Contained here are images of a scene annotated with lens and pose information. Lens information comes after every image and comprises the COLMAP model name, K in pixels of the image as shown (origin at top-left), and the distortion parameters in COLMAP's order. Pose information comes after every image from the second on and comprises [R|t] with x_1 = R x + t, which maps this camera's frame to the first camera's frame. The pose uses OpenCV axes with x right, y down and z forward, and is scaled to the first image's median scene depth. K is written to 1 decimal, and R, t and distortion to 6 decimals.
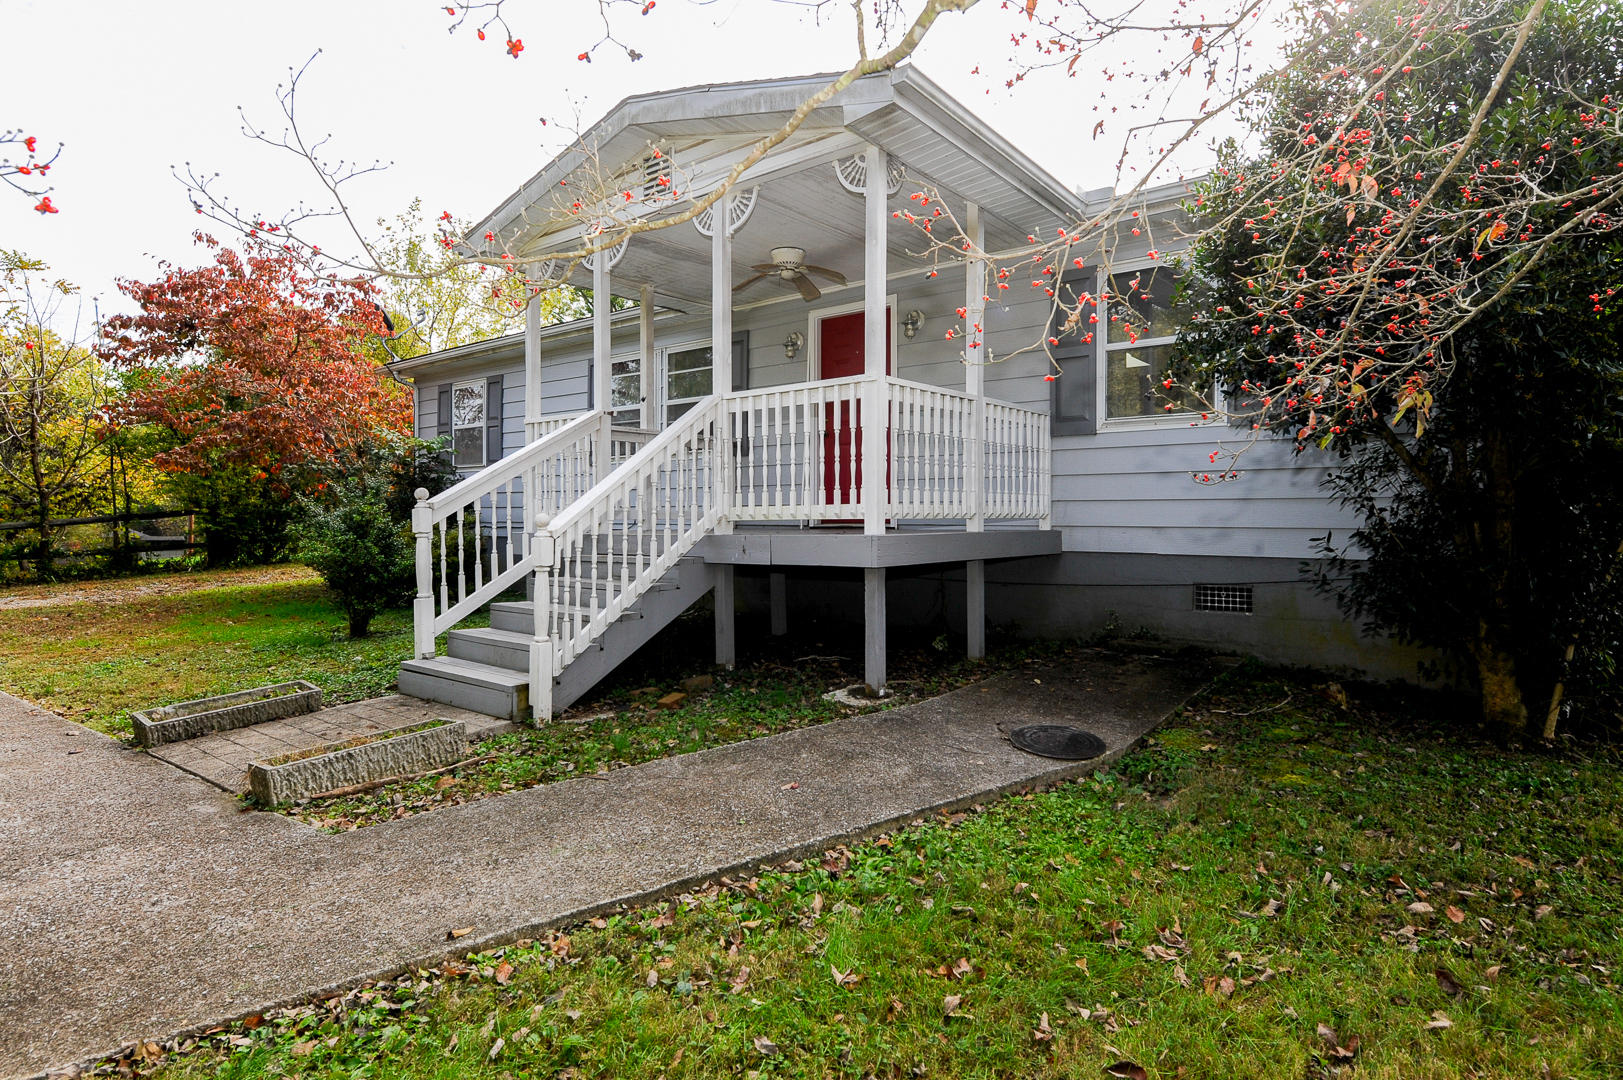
lens RADIAL K [[855.9, 0, 826.3], [0, 855.9, 520.8], [0, 0, 1]] dist [0.000521, 0.000009]
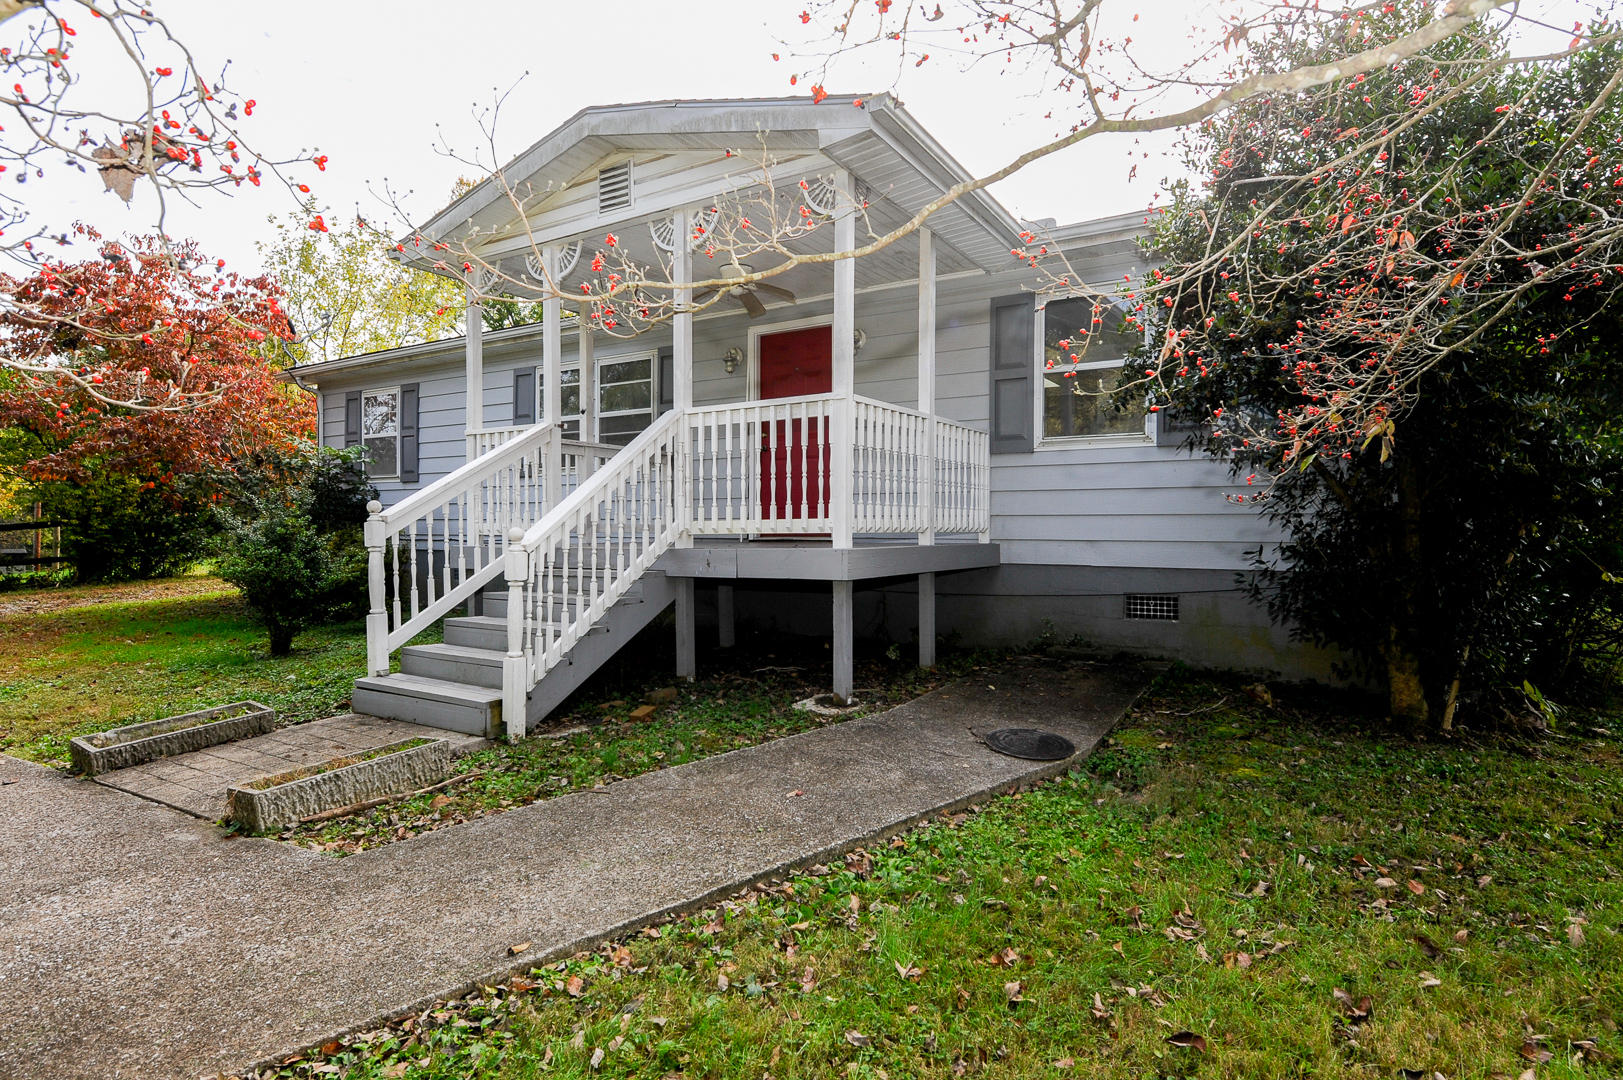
lens RADIAL K [[844.4, 0, 811.5], [0, 844.4, 540.0], [0, 0, 1]] dist [0.000543, -0.000051]
pose [[0.994136, 0.000036, 0.108140, -0.102939], [-0.000965, 0.999963, 0.008539, -0.002813], [-0.108136, -0.008593, 0.994099, -0.007588]]
